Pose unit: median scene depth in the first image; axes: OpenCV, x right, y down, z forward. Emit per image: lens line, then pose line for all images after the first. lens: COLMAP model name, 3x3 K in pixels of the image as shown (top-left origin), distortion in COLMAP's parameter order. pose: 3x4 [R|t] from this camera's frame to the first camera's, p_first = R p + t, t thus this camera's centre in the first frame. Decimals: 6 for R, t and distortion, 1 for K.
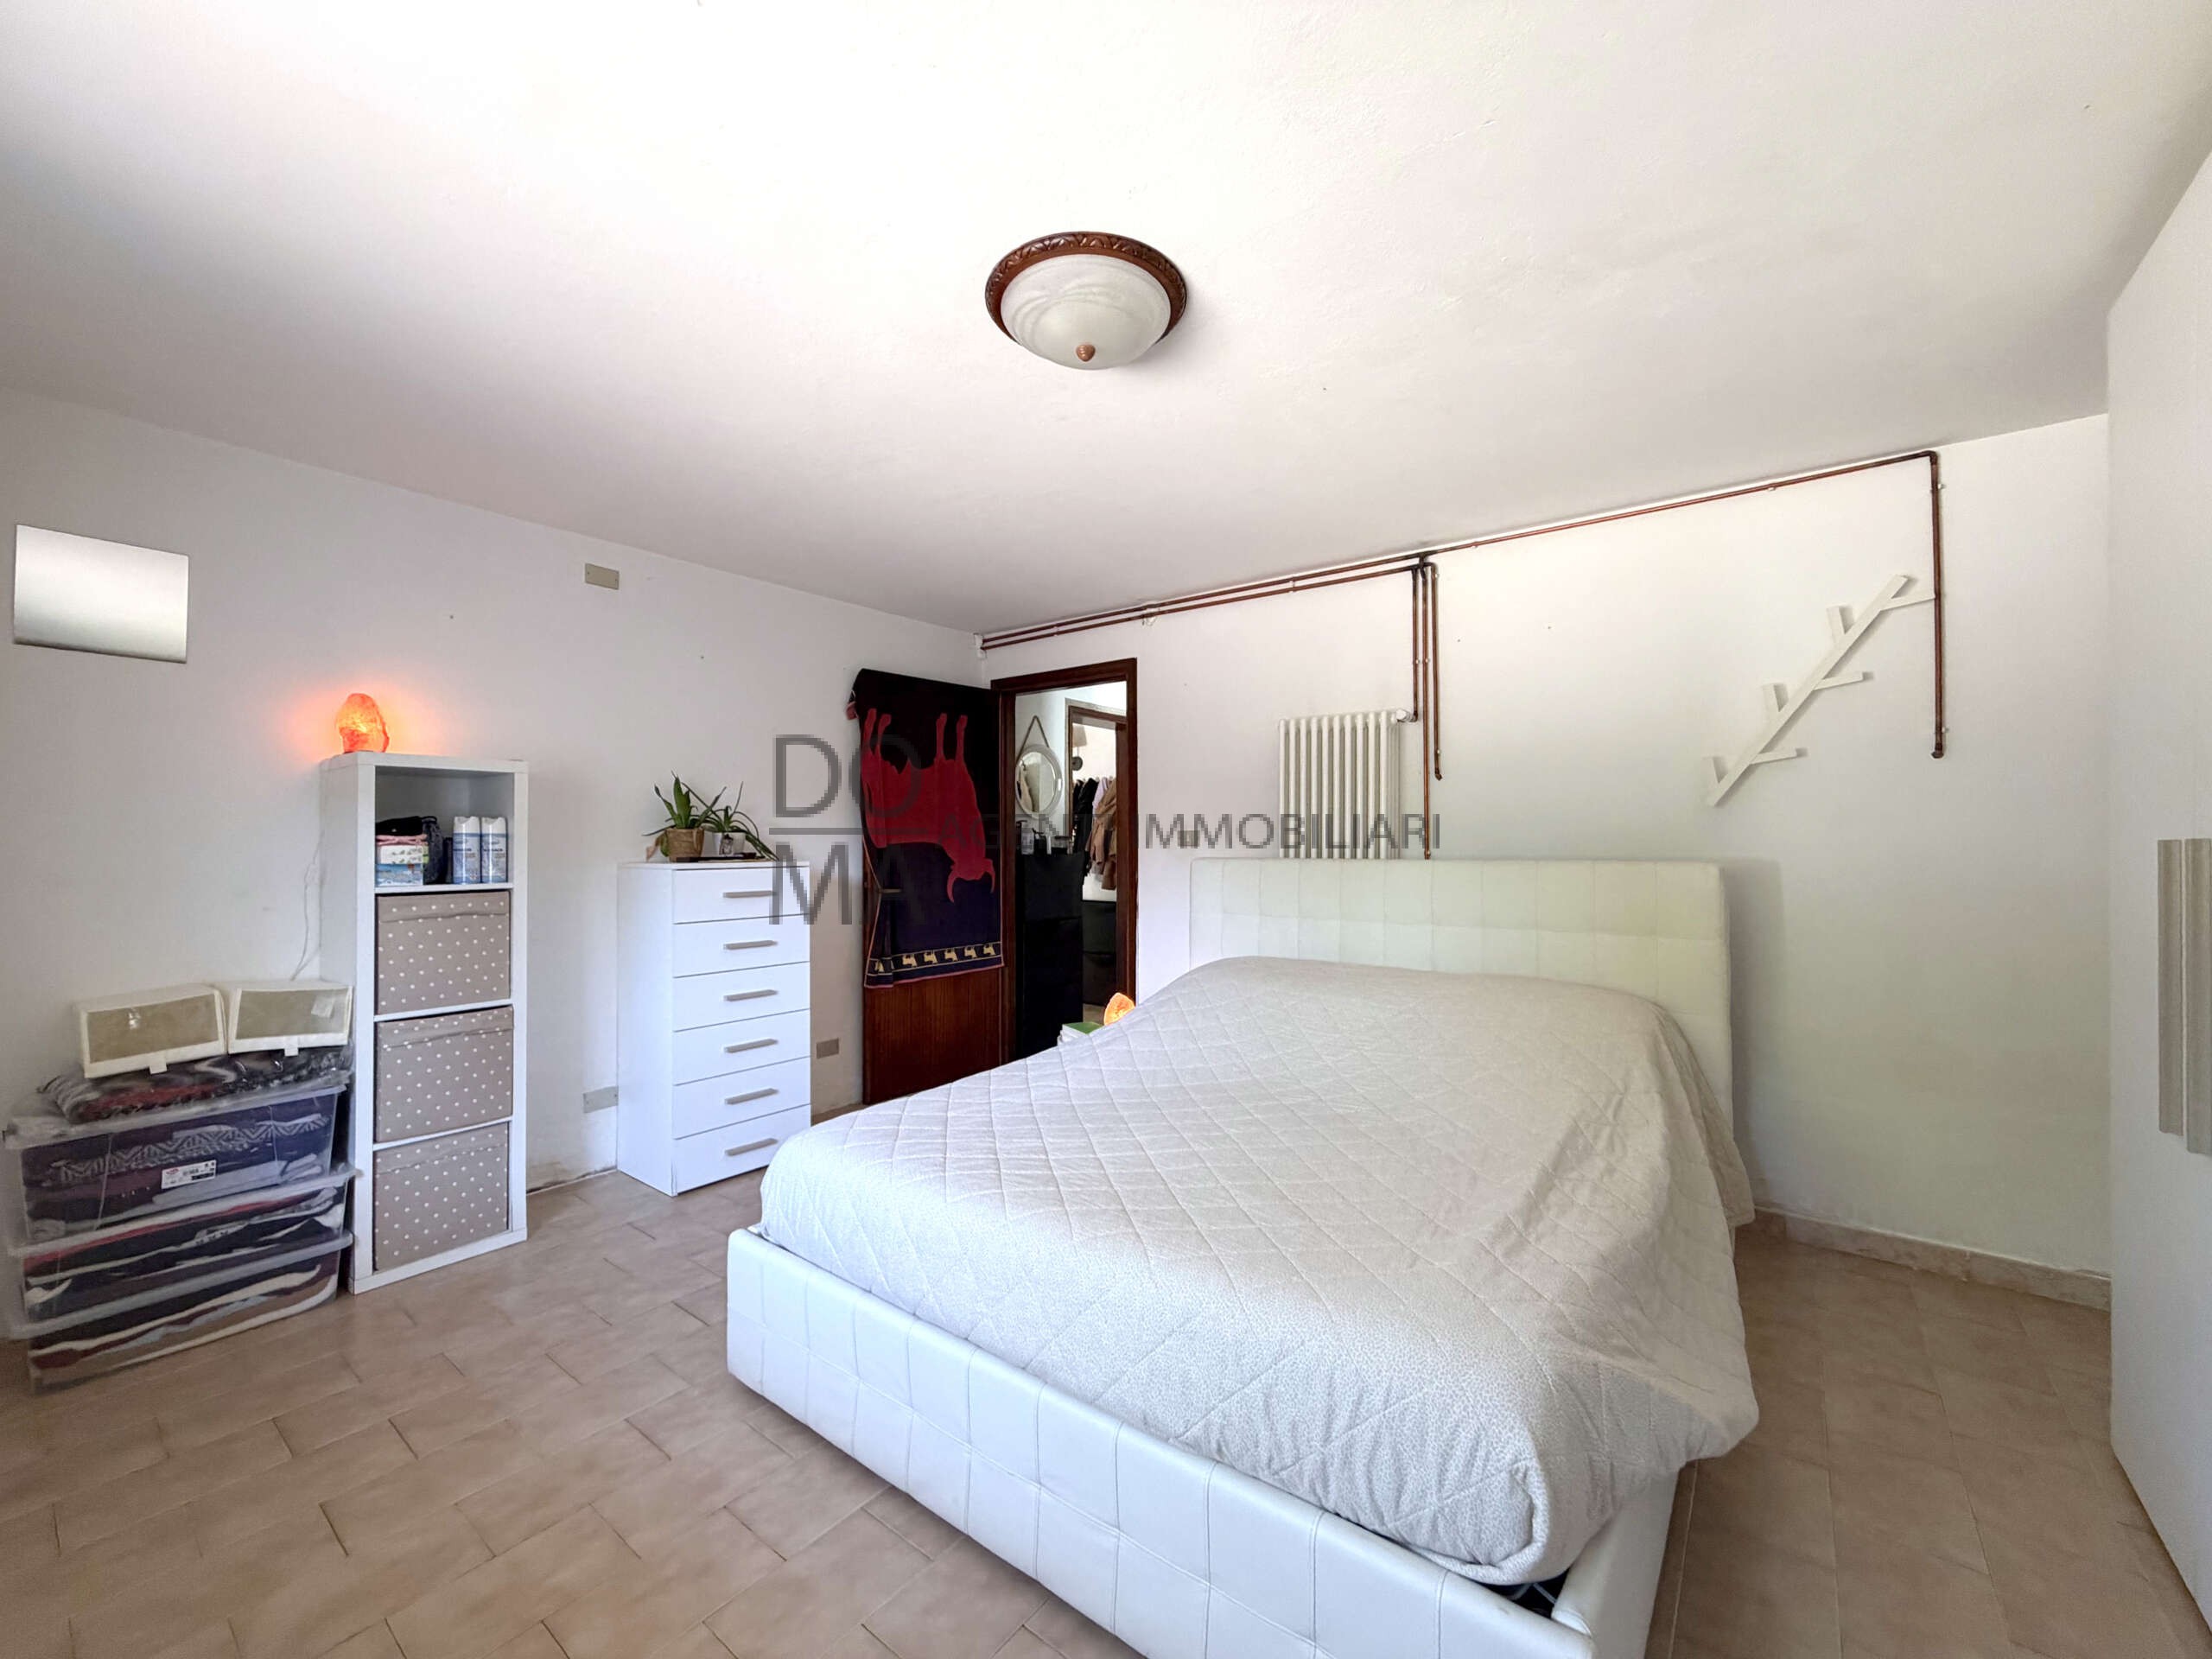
lens RADIAL K [[882.4, 0, 1098.9], [0, 882.4, 830.2], [0, 0, 1]] dist [0.000195, 0.000103]
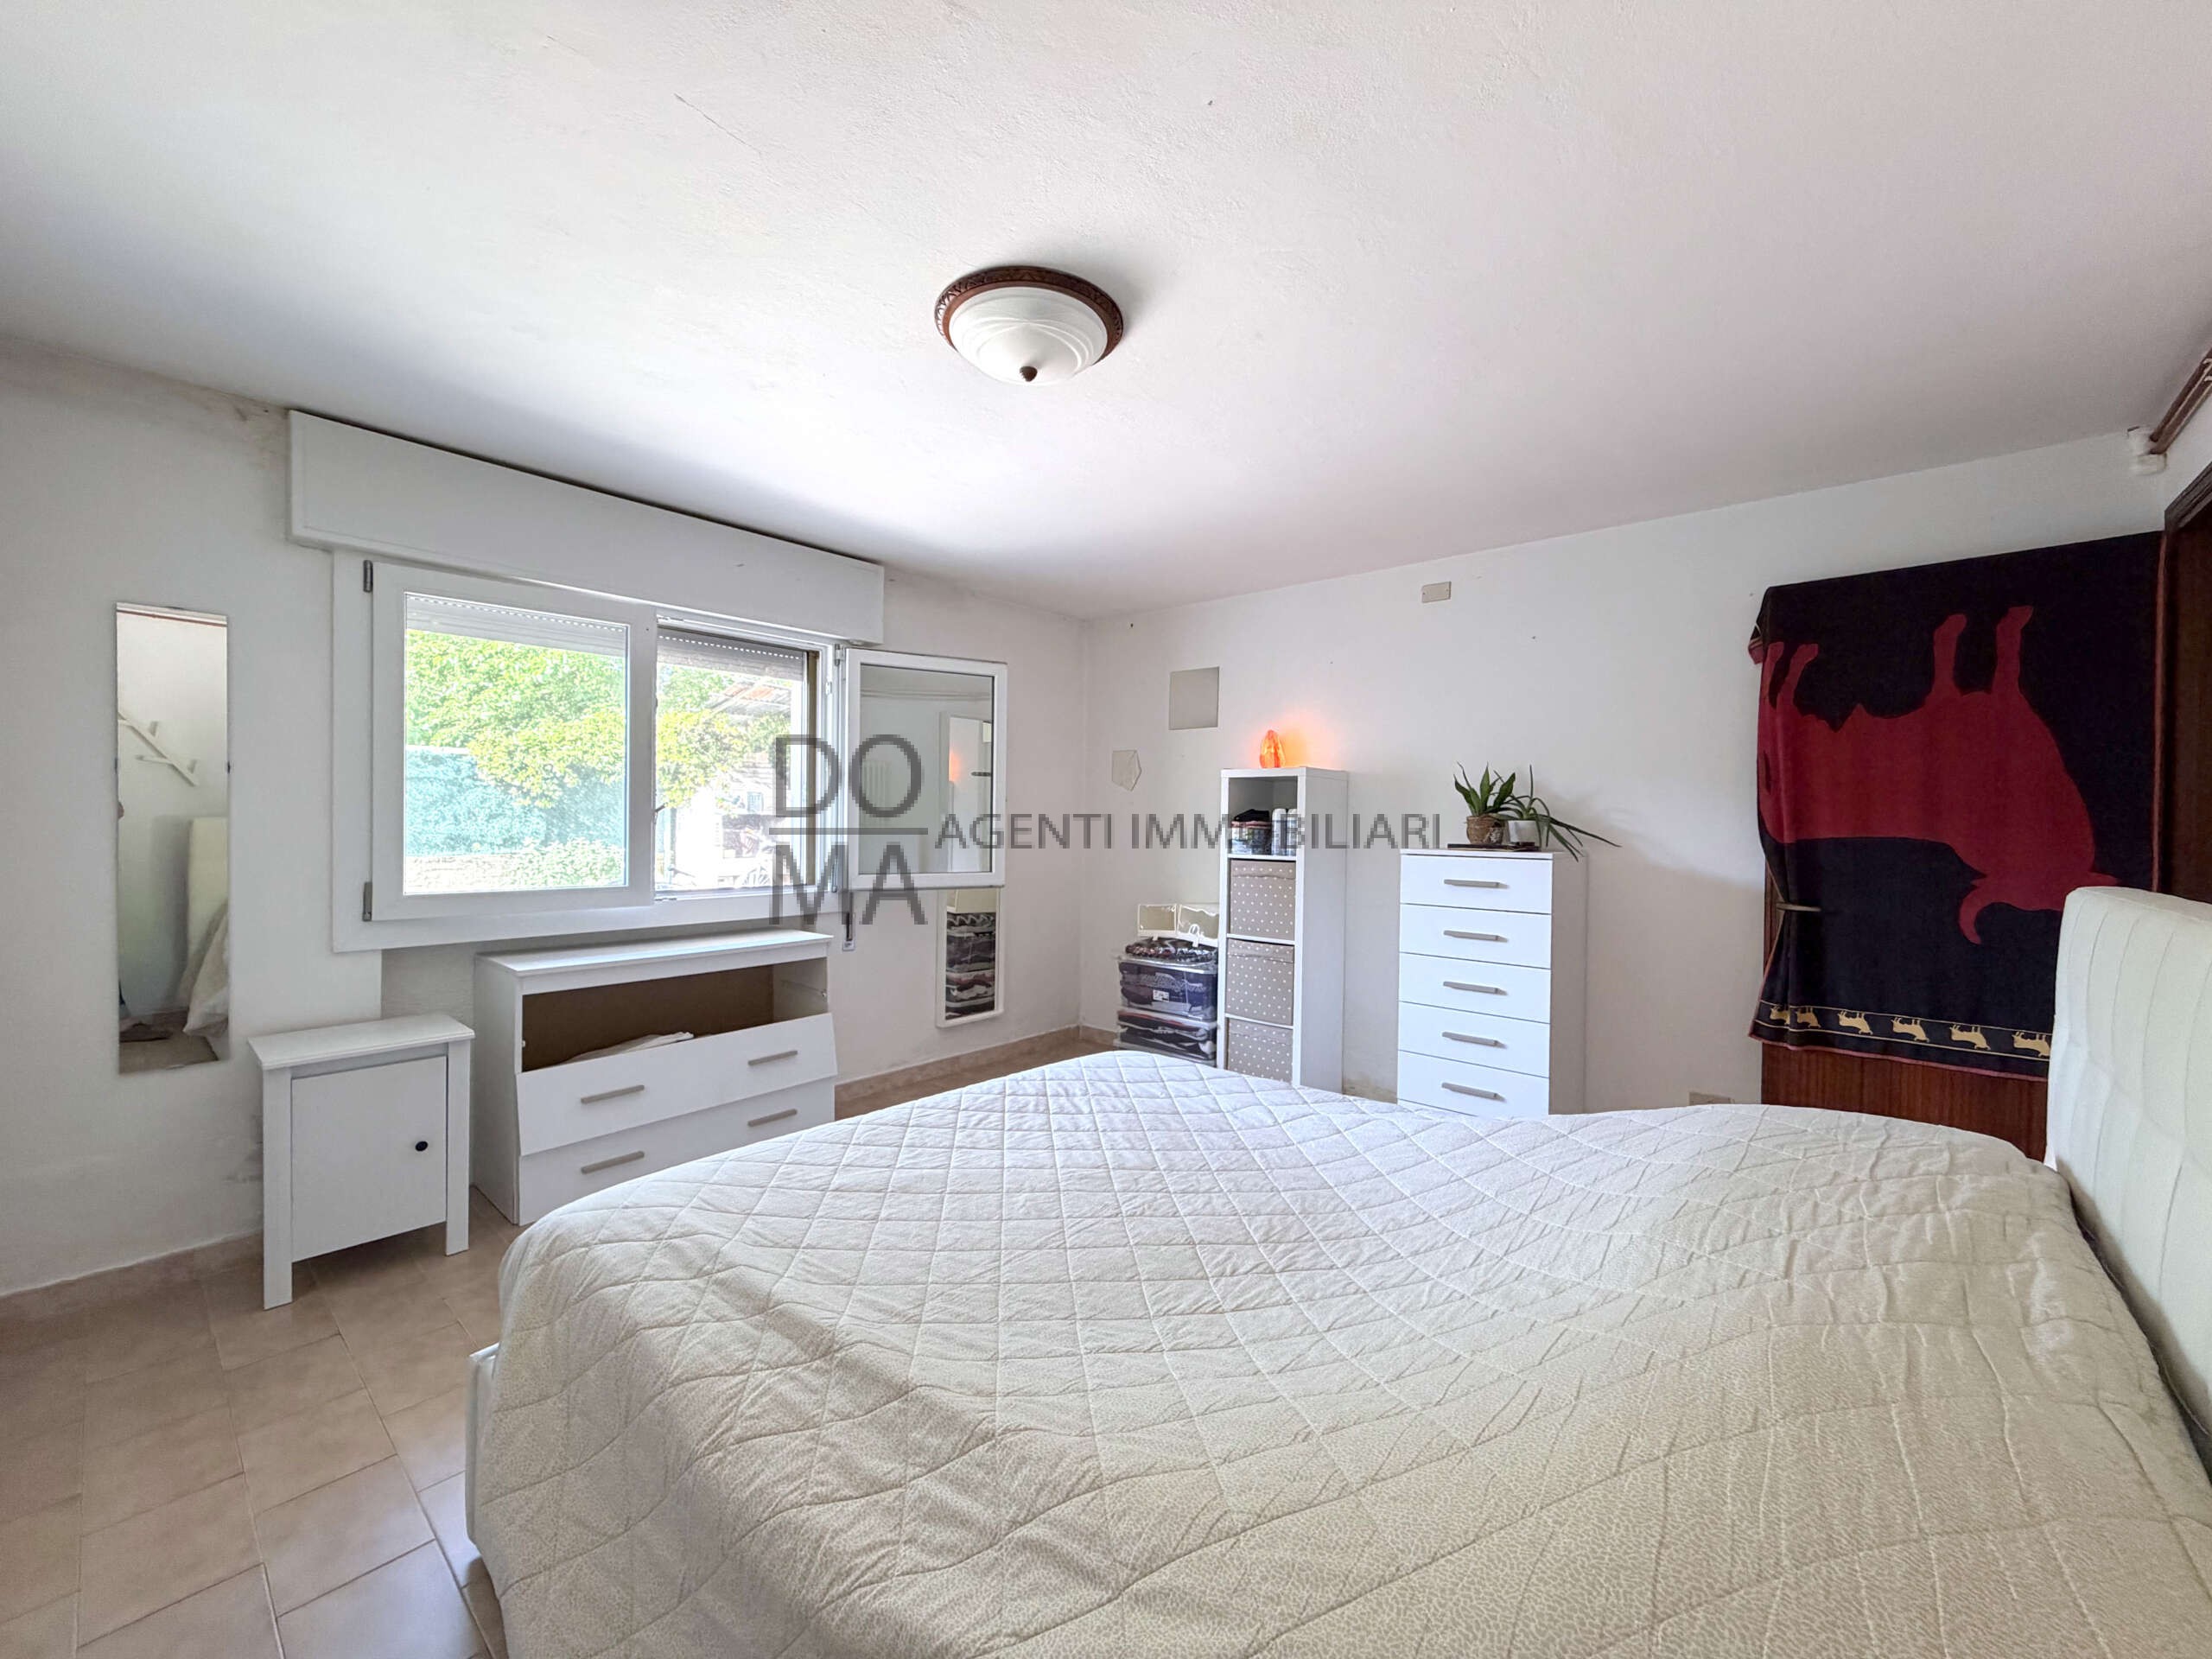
lens RADIAL K [[882.4, 0, 1098.9], [0, 882.4, 830.2], [0, 0, 1]] dist [0.000195, 0.000103]
pose [[-0.060057, 0.013097, -0.998109, 0.714946], [-0.000292, 0.999914, 0.013139, 0.001197], [0.998195, 0.001081, -0.060048, 0.776555]]
